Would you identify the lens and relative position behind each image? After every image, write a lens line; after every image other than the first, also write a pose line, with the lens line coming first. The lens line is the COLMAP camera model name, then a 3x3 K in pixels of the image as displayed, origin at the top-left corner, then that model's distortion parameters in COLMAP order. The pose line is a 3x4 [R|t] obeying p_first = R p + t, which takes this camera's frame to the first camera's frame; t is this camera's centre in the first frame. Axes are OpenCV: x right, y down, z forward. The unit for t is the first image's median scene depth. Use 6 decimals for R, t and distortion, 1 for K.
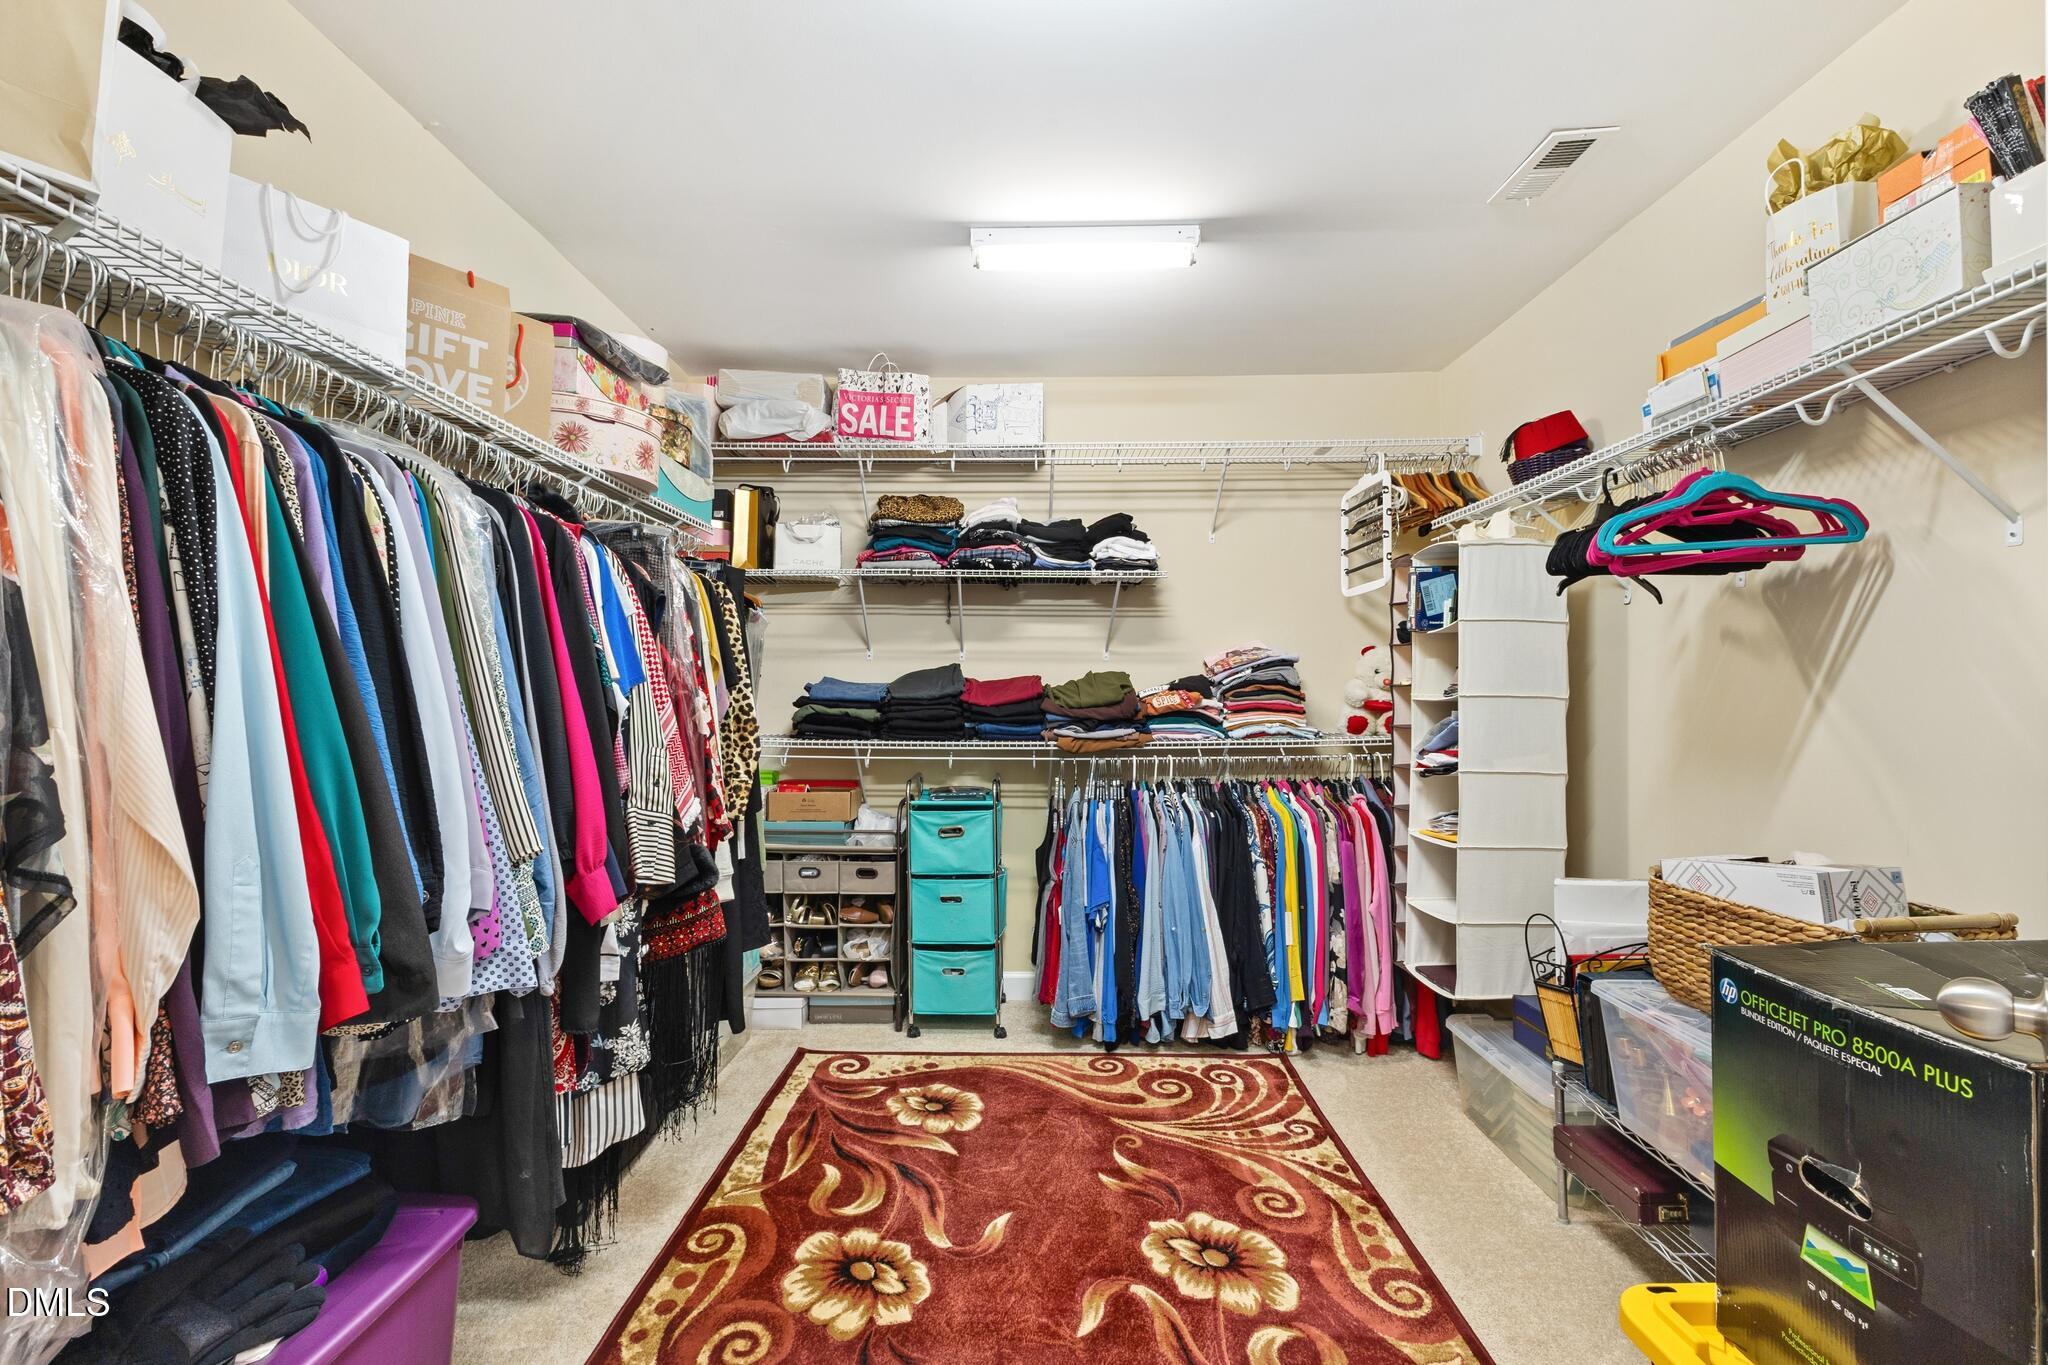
lens RADIAL K [[888.9, 0, 1014.1], [0, 888.9, 690.1], [0, 0, 1]] dist [0.017939, -0.000233]
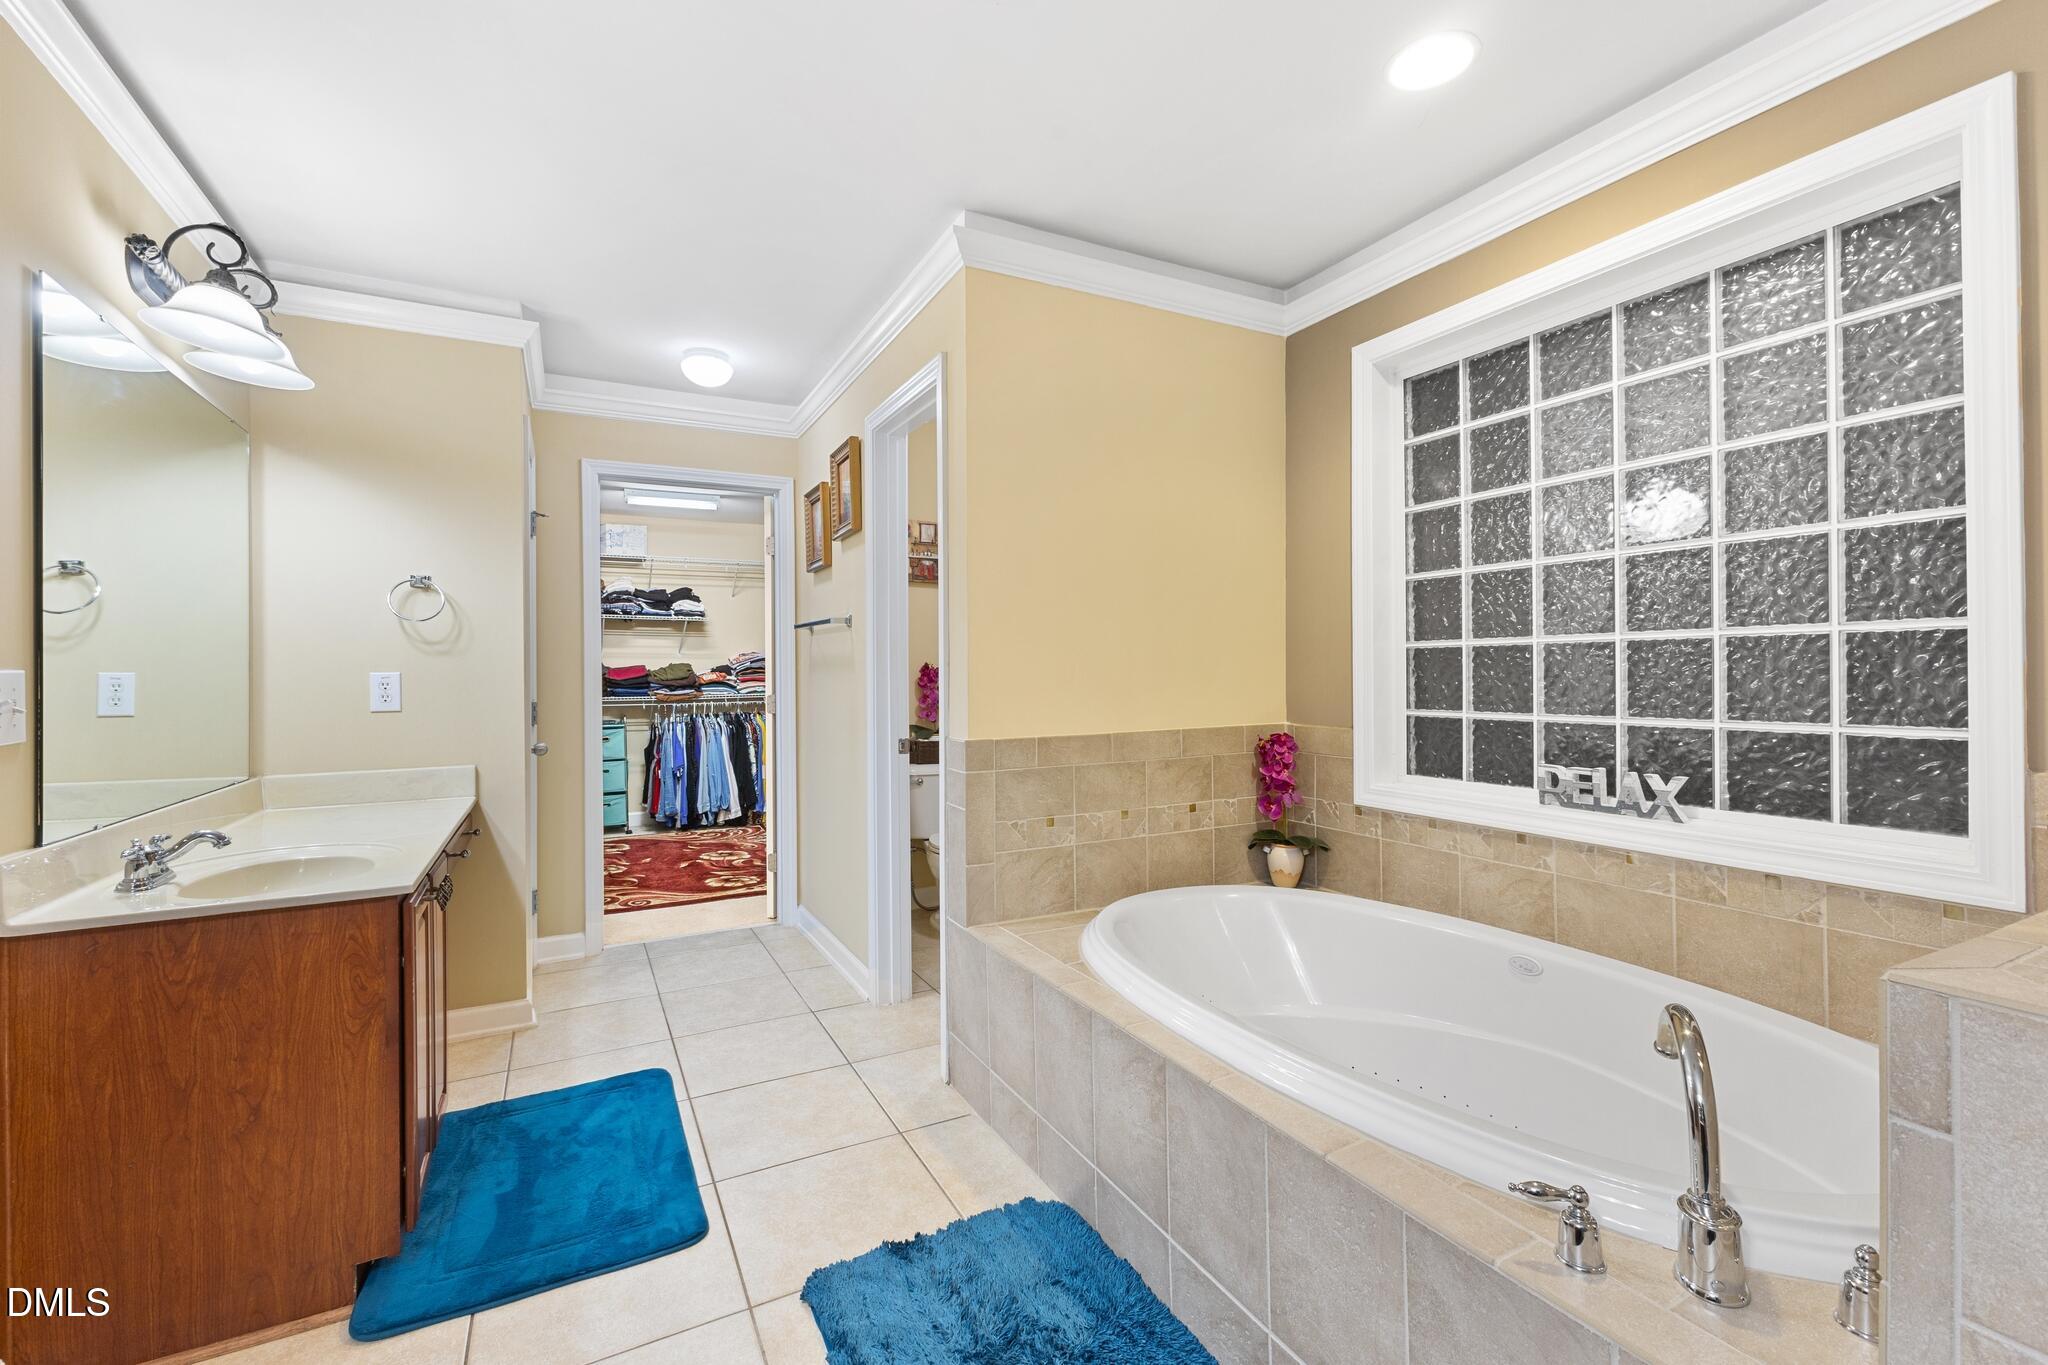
lens RADIAL K [[888.9, 0, 1021.7], [0, 888.9, 679.6], [0, 0, 1]] dist [0.017939, -0.000233]
pose [[0.879299, -0.009581, 0.476173, -0.197244], [0.004812, 0.999925, 0.011234, -0.002296], [-0.476245, -0.007586, 0.879280, -1.292059]]
